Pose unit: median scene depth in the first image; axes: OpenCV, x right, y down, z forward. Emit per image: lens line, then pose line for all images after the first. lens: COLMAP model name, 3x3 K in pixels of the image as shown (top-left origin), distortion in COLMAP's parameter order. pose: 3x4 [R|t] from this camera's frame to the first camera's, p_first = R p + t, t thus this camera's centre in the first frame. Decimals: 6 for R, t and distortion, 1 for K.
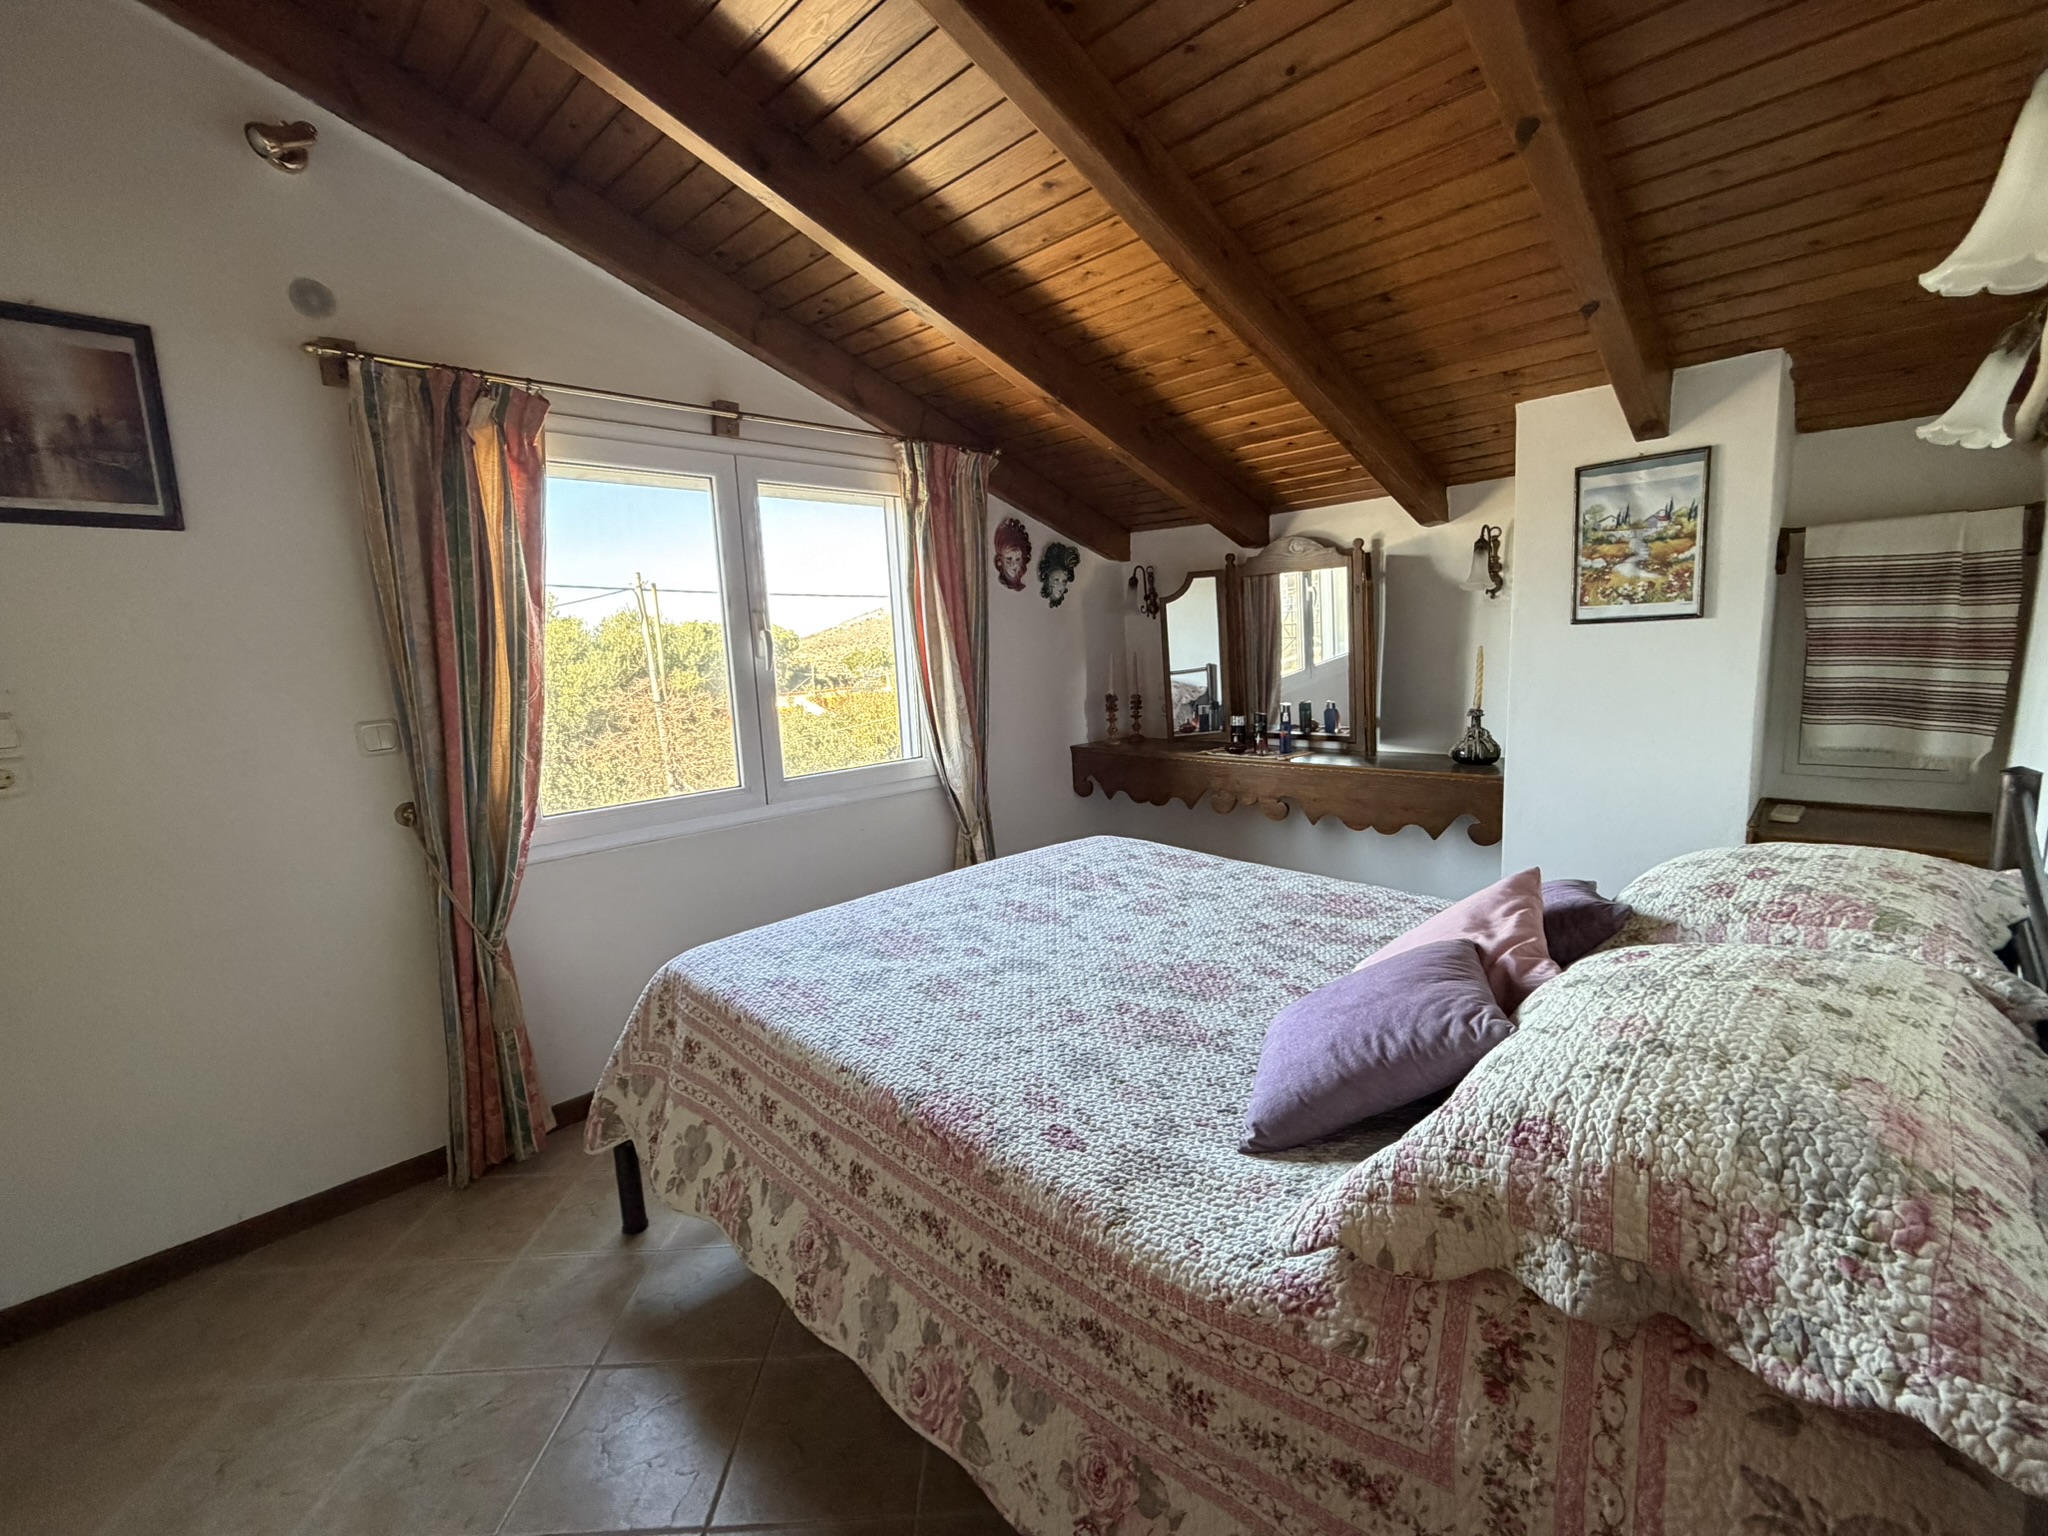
lens RADIAL K [[881.3, 0, 1027.4], [0, 881.3, 754.8], [0, 0, 1]] dist [0.001088, 0.001327]
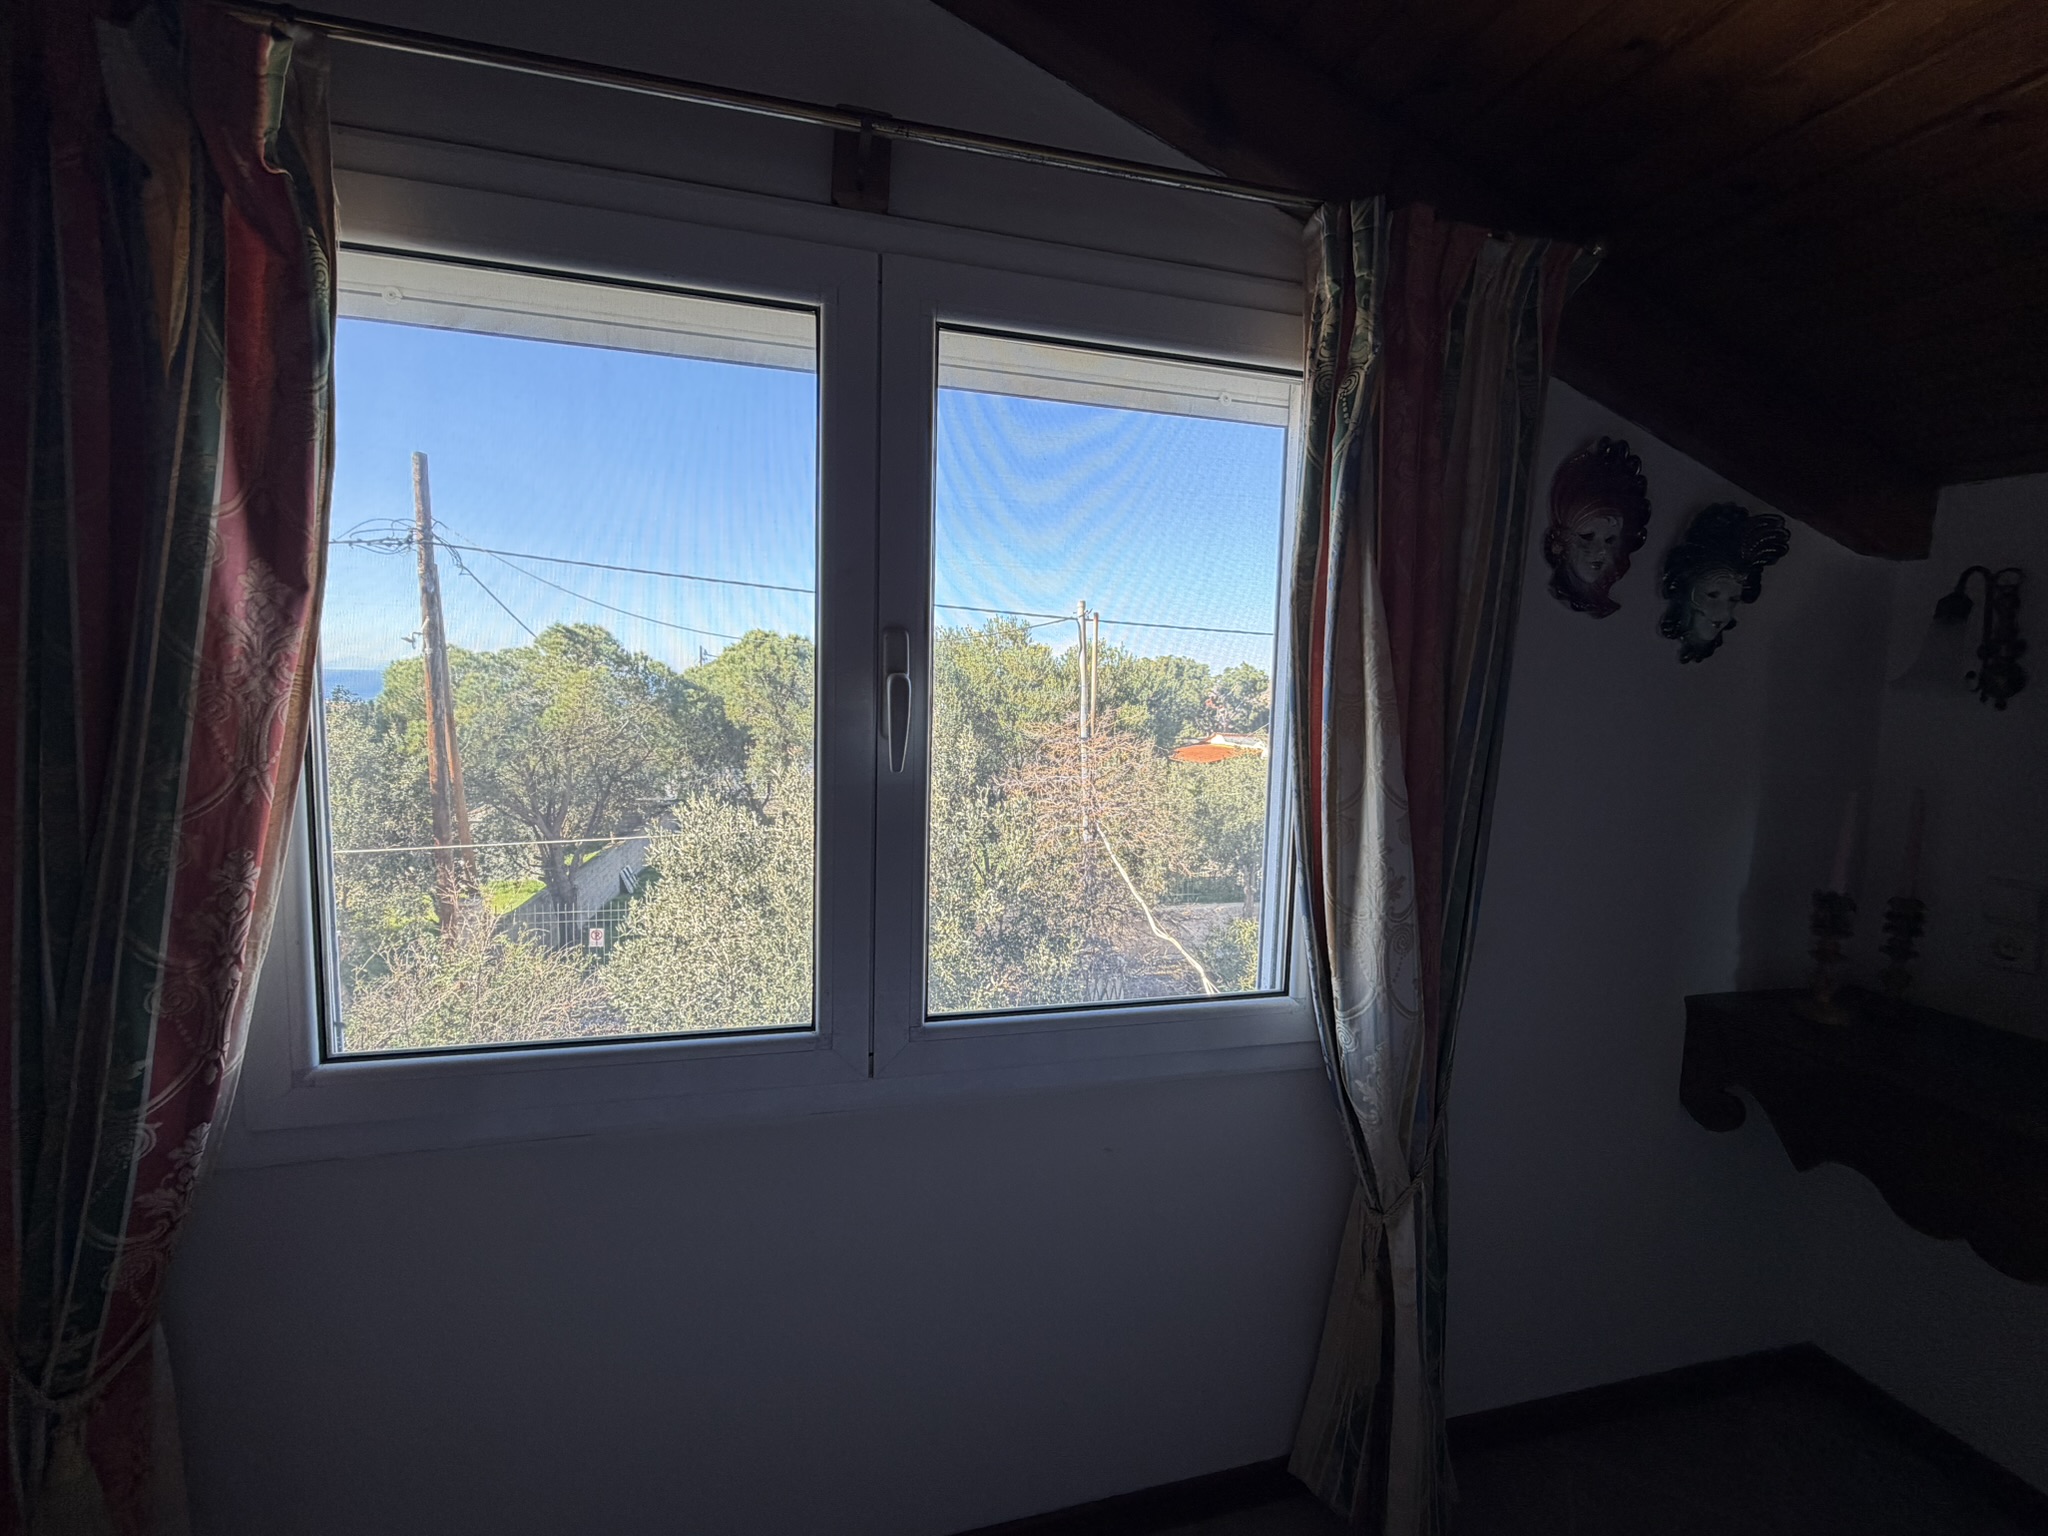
lens RADIAL K [[881.3, 0, 1017.7], [0, 881.3, 766.5], [0, 0, 1]] dist [0.001088, 0.001327]
pose [[0.859573, 0.118410, -0.497106, -0.030974], [-0.134136, 0.990954, 0.004102, -0.083914], [0.493095, 0.063154, 0.867680, 0.522880]]
